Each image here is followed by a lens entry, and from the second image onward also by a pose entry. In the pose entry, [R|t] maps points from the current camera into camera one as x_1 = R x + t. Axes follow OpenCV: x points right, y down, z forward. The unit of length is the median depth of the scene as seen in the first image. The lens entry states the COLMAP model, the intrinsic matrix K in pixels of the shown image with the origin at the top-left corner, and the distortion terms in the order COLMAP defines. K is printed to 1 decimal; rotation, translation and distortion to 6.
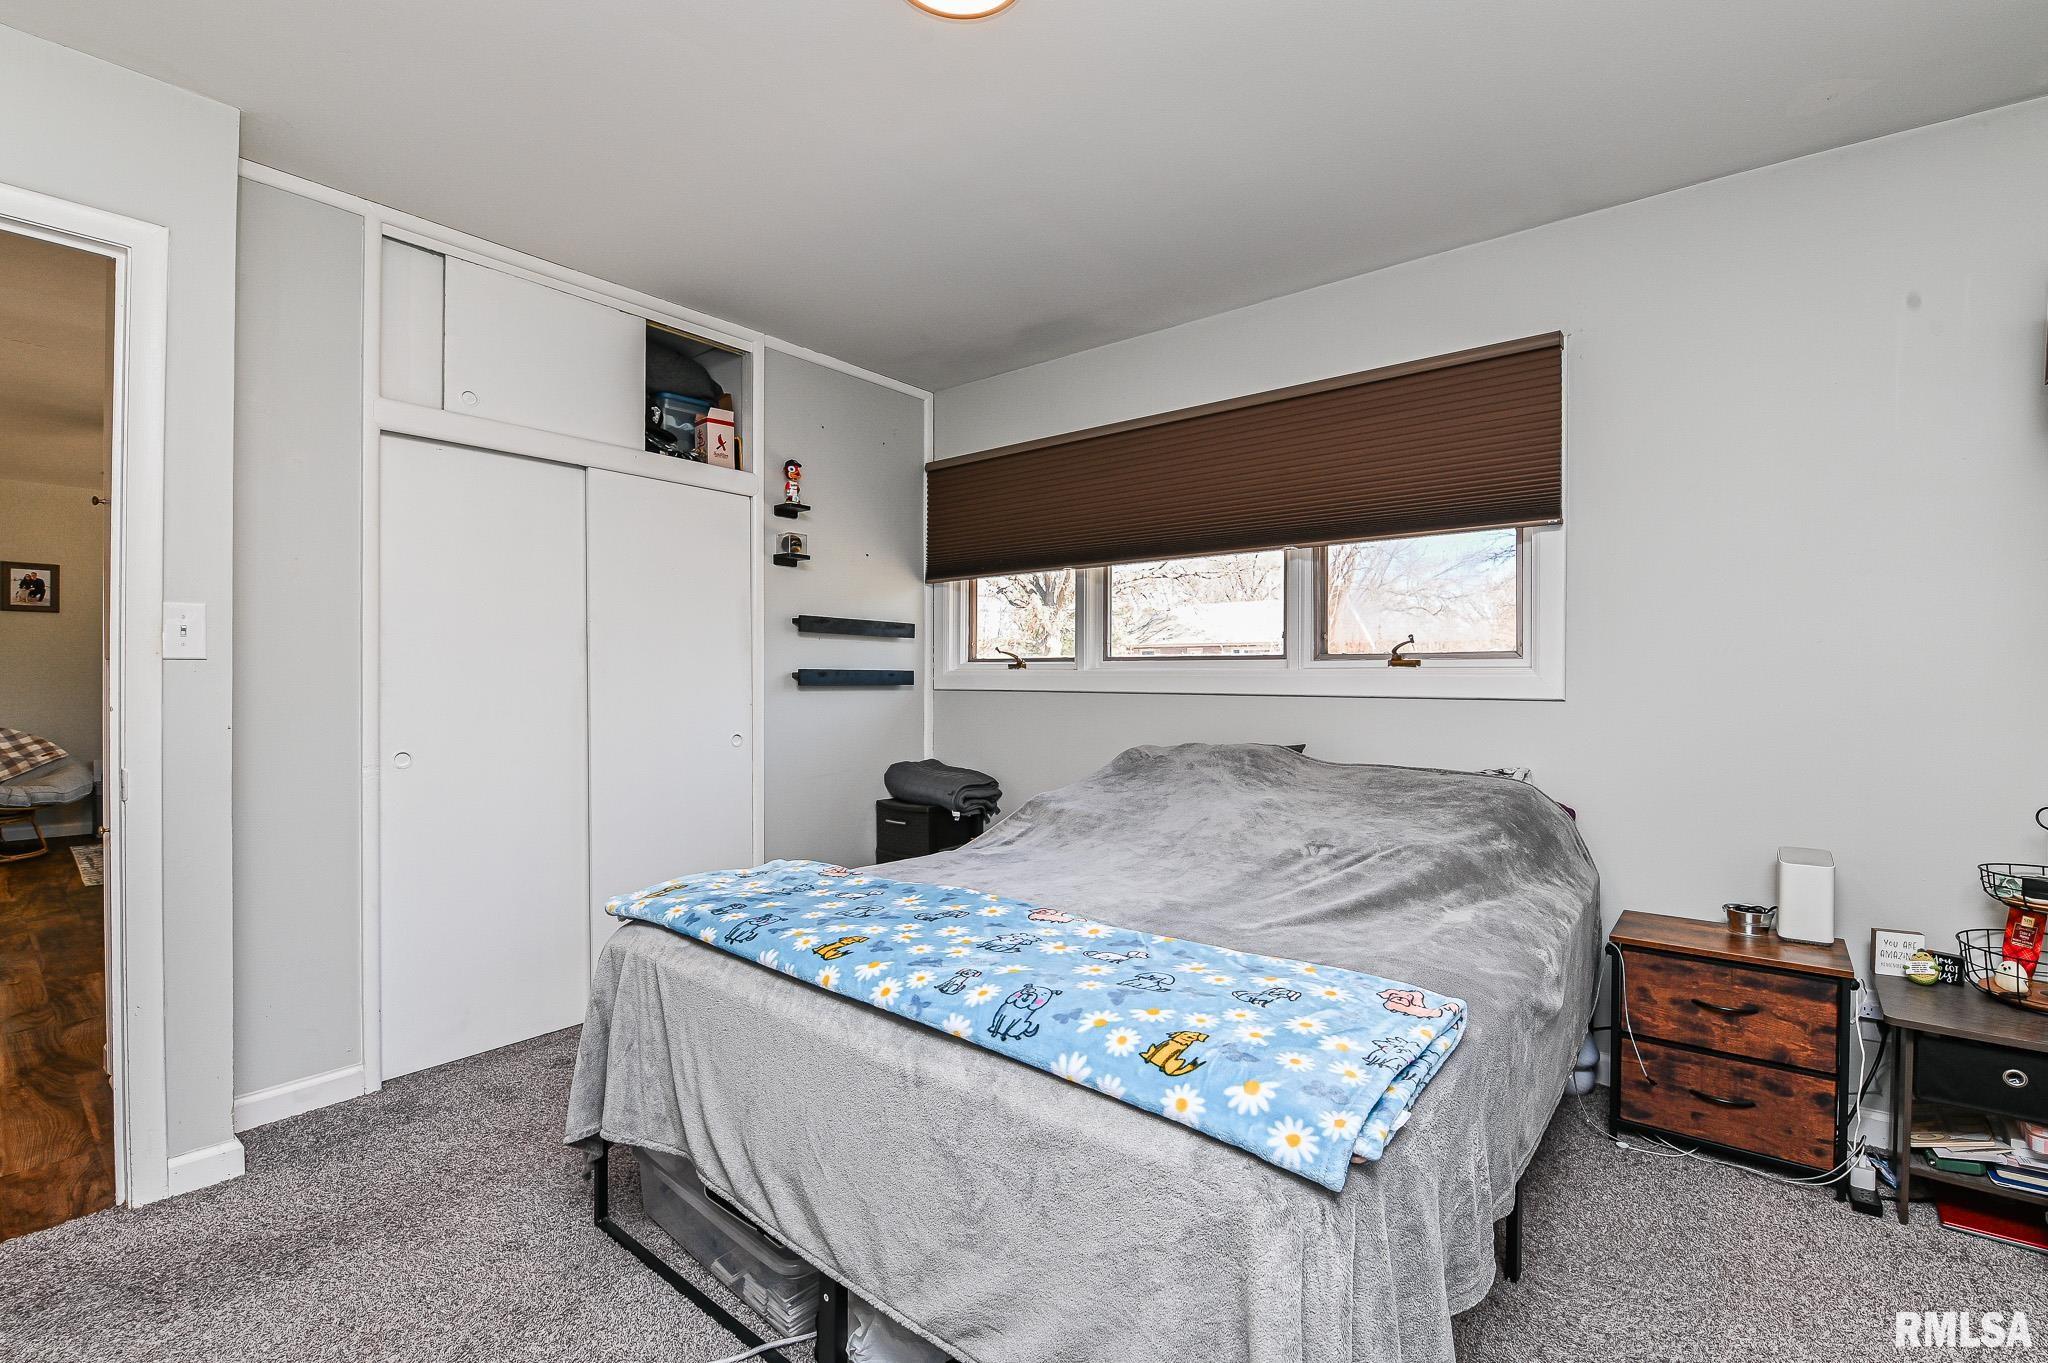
lens RADIAL K [[894.5, 0, 1018.3], [0, 894.5, 674.8], [0, 0, 1]] dist [-0.006573, -0.007795]
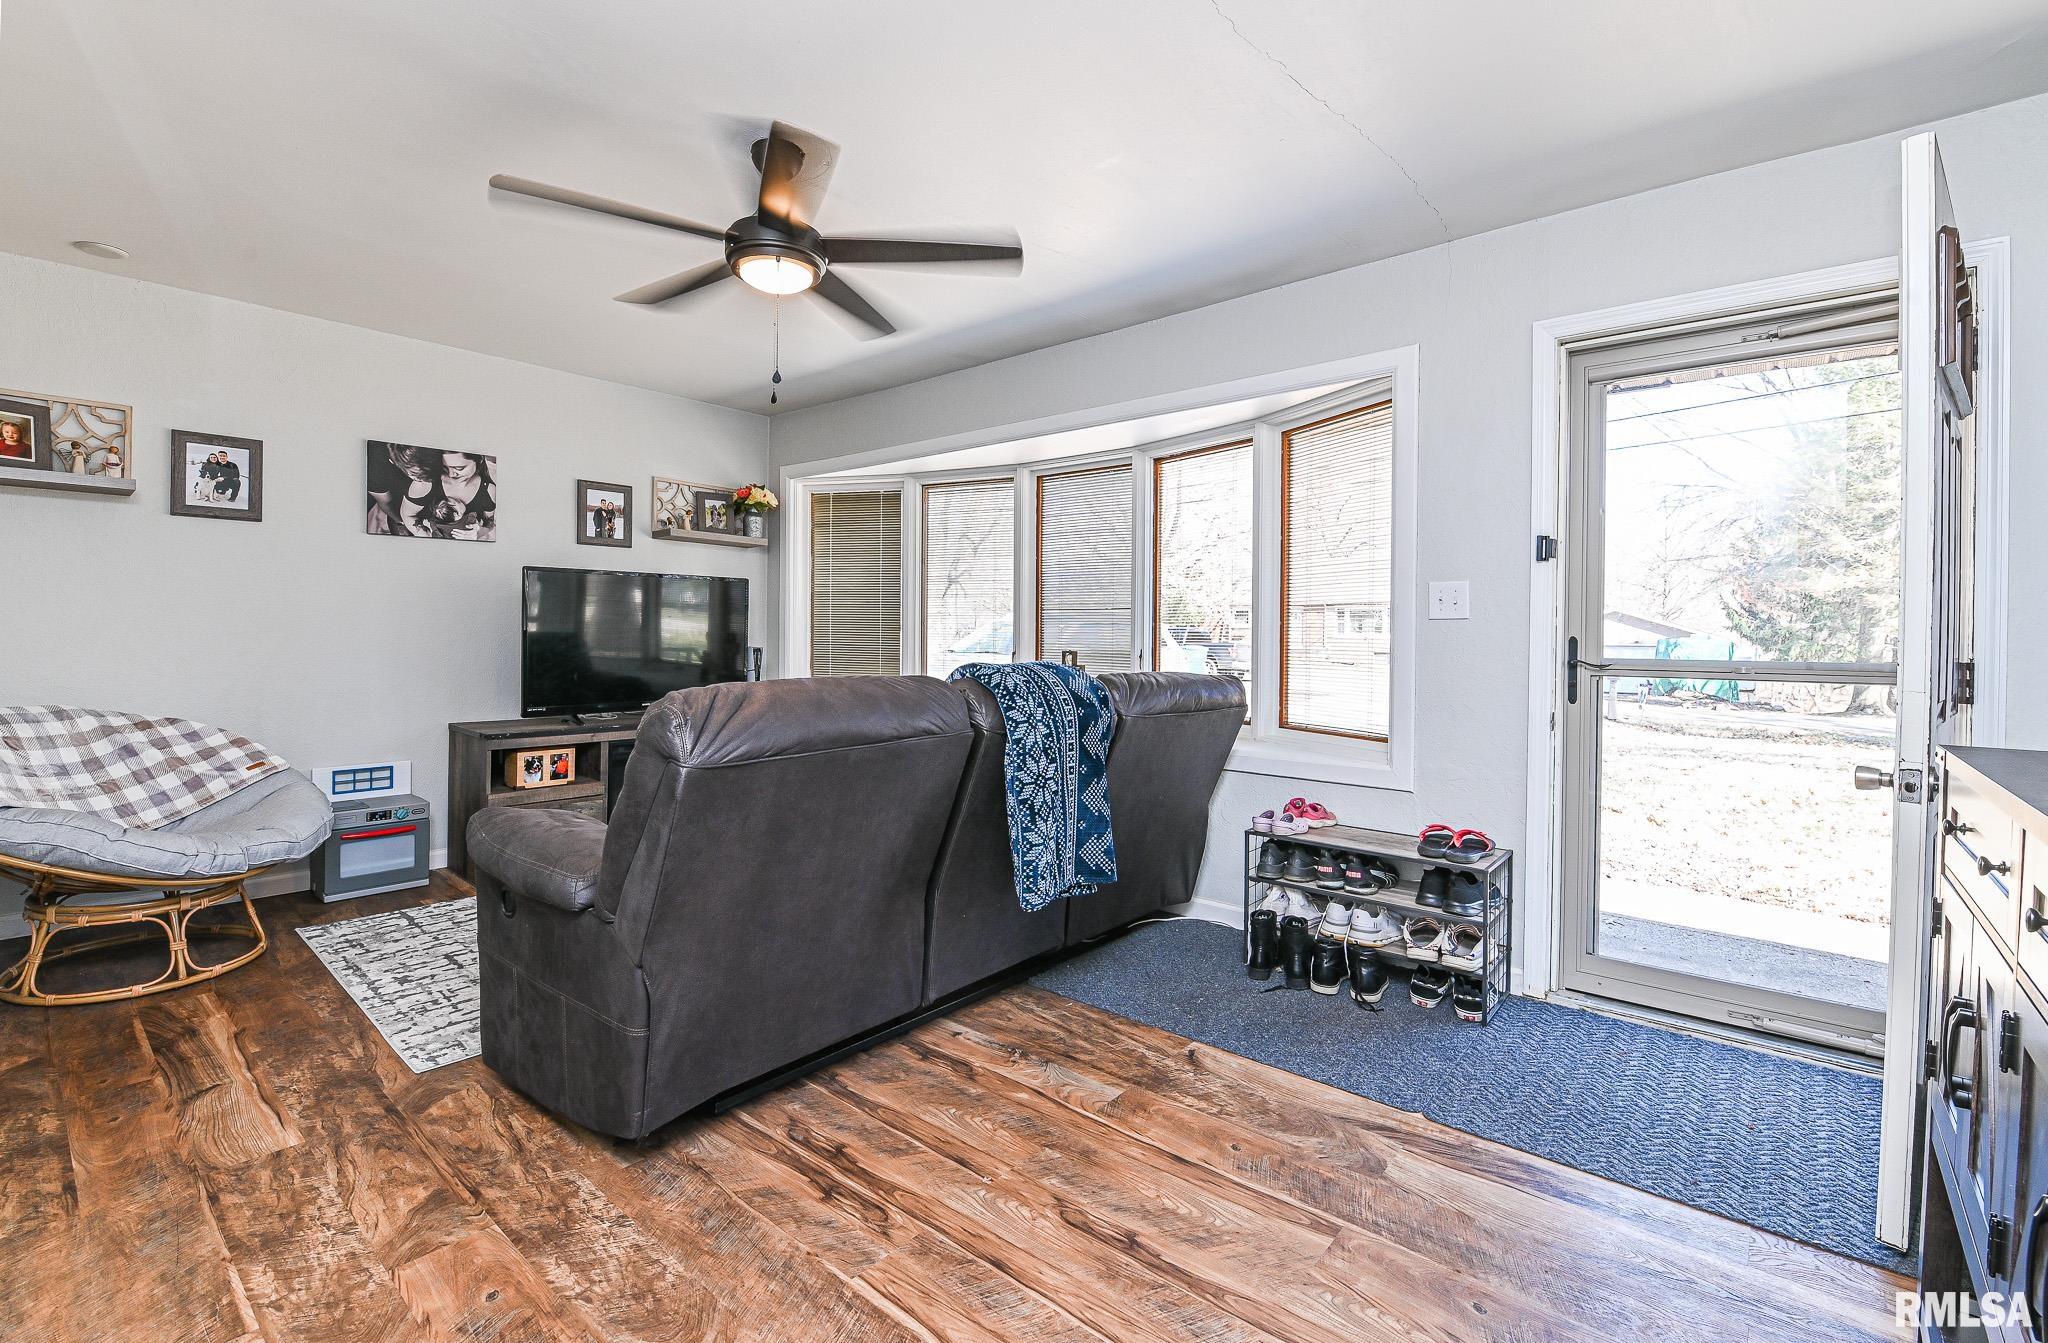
lens RADIAL K [[894.5, 0, 1024.0], [0, 894.5, 633.4], [0, 0, 1]] dist [-0.006573, -0.007795]
pose [[0.999773, 0.004152, -0.020913, -0.576764], [-0.004246, 0.999981, -0.004443, 0.005511], [0.020894, 0.004531, 0.999771, 0.420850]]
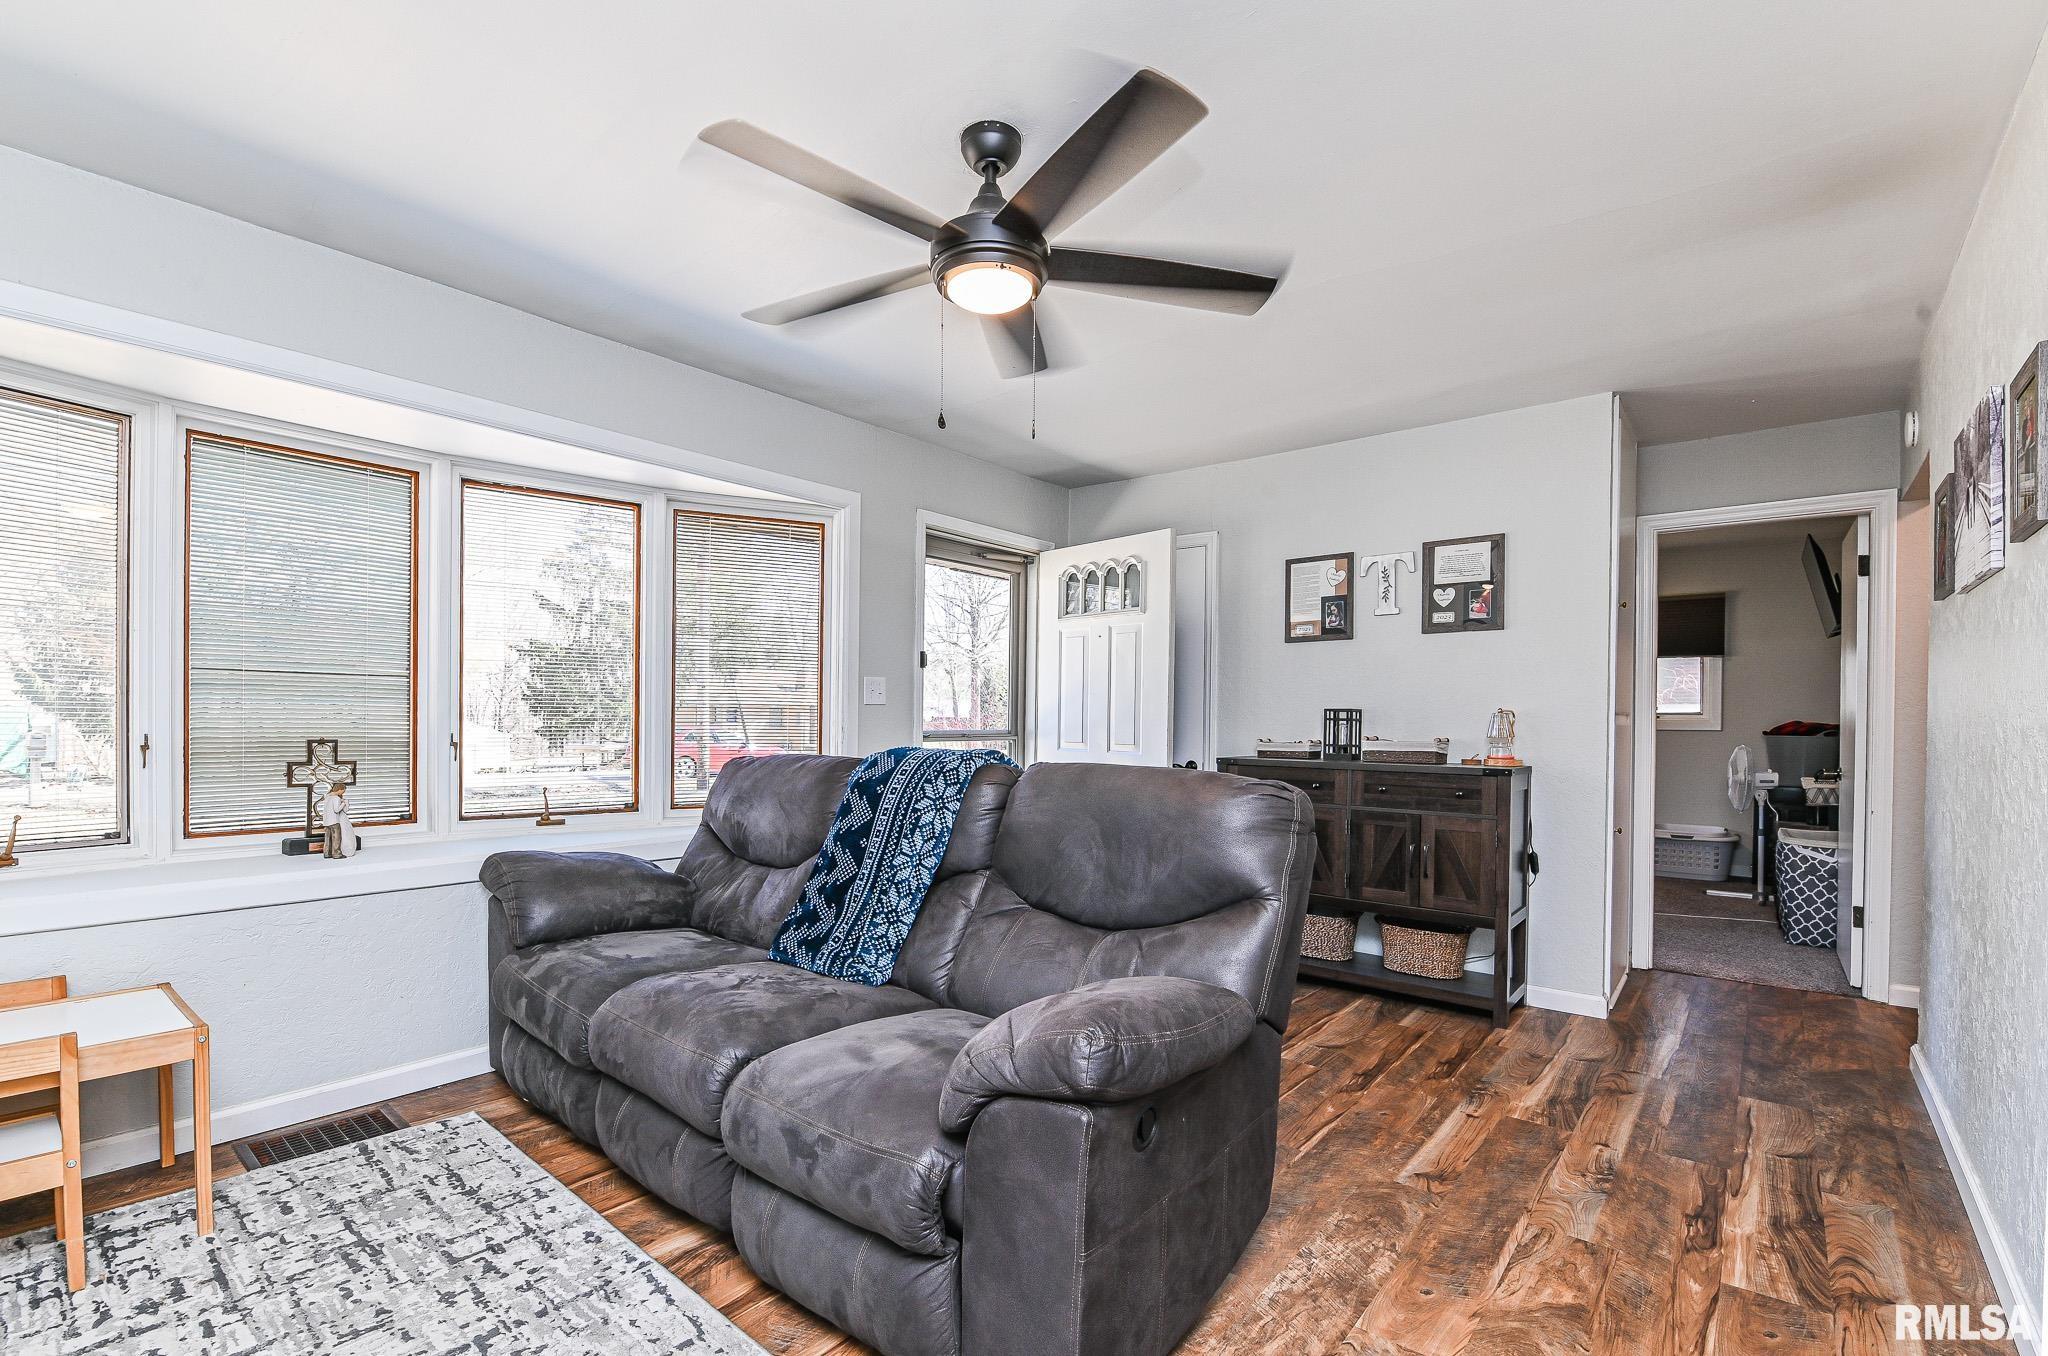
lens RADIAL K [[894.5, 0, 1024.5], [0, 894.5, 725.2], [0, 0, 1]] dist [-0.006573, -0.007795]
pose [[0.014910, -0.012130, 0.999815, -1.033578], [-0.007721, 0.999895, 0.012247, 0.000077], [-0.999859, -0.007902, 0.014815, 0.804231]]
